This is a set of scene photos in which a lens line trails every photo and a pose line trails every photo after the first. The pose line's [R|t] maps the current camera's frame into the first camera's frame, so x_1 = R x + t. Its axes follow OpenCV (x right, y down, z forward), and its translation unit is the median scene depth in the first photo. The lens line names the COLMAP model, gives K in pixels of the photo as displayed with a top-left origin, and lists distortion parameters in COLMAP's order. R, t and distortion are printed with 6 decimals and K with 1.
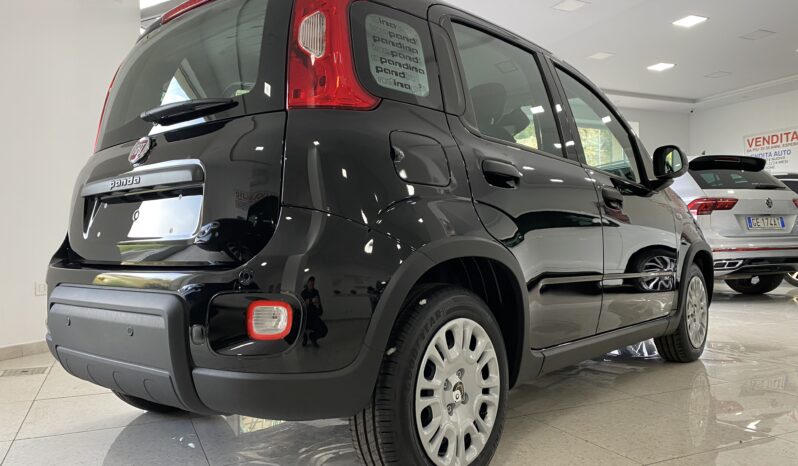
lens RADIAL K [[574.4, 0, 399.0], [0, 574.4, 233.0], [0, 0, 1]] dist [0.012481, 0.001828]
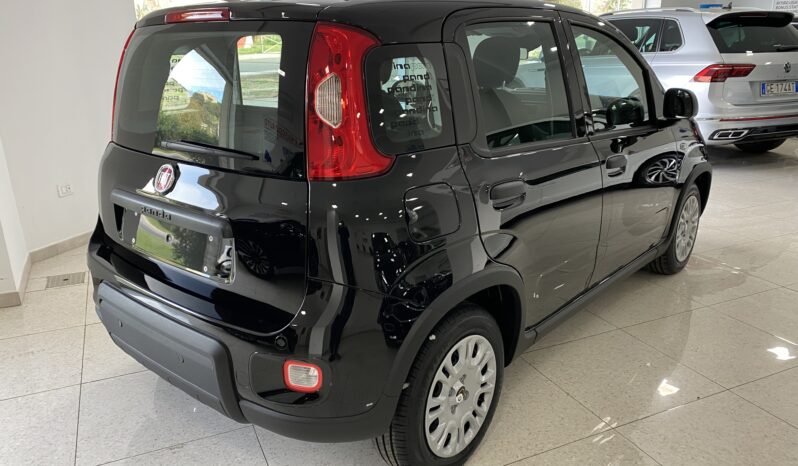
lens RADIAL K [[573.3, 0, 395.3], [0, 573.3, 232.4], [0, 0, 1]] dist [0.007061, 0.000287]
pose [[0.999958, 0.001542, -0.008994, -0.015532], [0.001312, 0.951077, 0.308951, -0.300281], [0.009030, -0.308949, 0.951036, -0.014731]]
